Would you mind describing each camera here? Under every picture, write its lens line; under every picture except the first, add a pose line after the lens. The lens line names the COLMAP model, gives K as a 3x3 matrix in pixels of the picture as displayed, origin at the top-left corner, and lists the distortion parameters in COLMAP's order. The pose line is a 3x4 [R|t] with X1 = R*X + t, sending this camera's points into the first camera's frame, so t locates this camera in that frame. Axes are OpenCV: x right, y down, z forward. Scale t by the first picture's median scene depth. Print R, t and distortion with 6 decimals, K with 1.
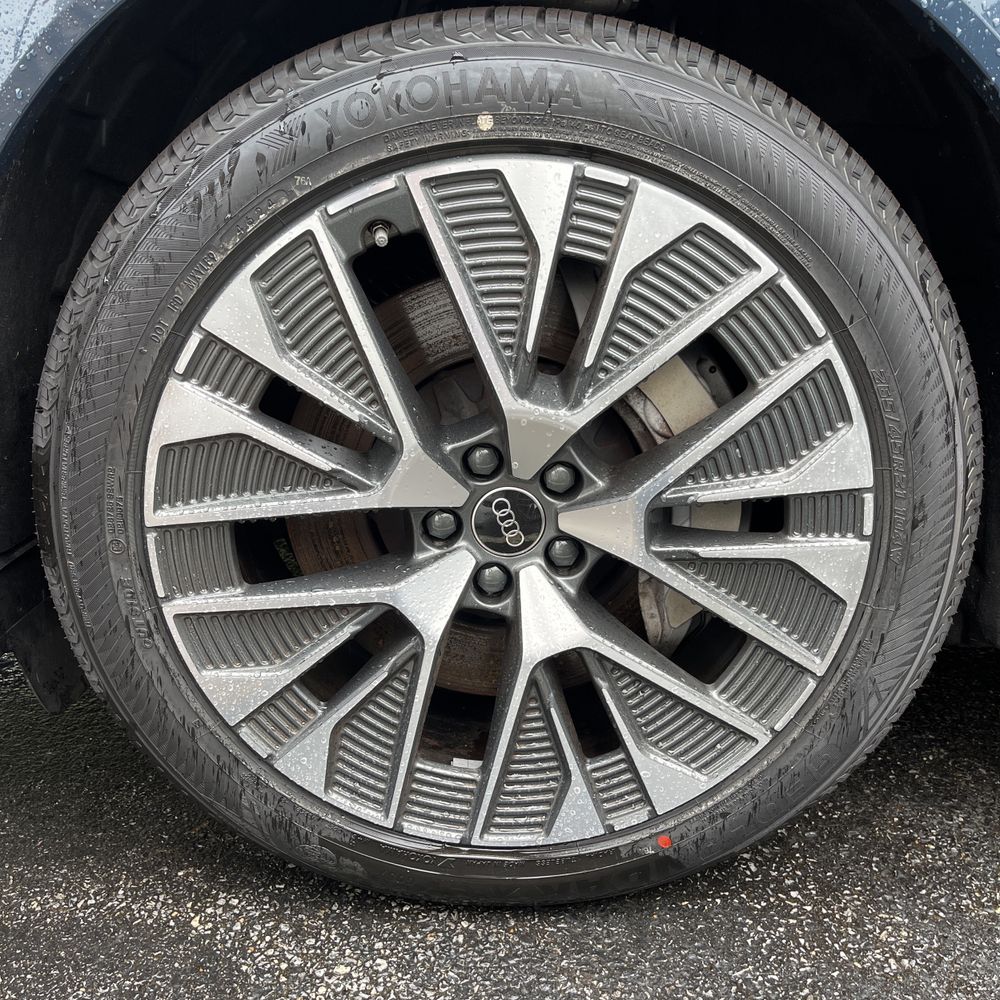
lens RADIAL K [[1014.7, 0, 500.0], [0, 1014.7, 498.0], [0, 0, 1]] dist [0.065909, -0.098284]
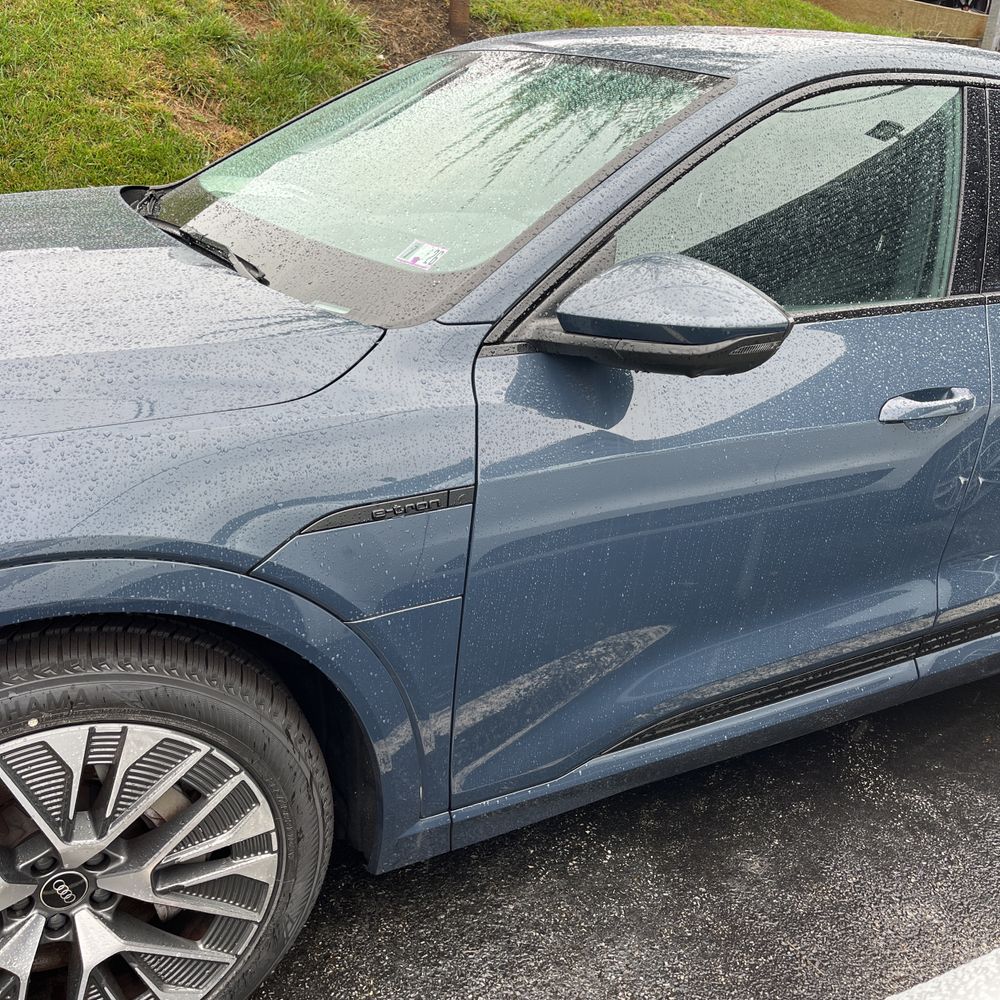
lens RADIAL K [[1014.7, 0, 500.0], [0, 1014.7, 498.0], [0, 0, 1]] dist [0.065909, -0.098284]
pose [[0.881437, -0.113879, 0.458366, -0.059693], [0.077937, 0.992262, 0.096652, -0.724452], [-0.465826, -0.049469, 0.883492, -0.781592]]
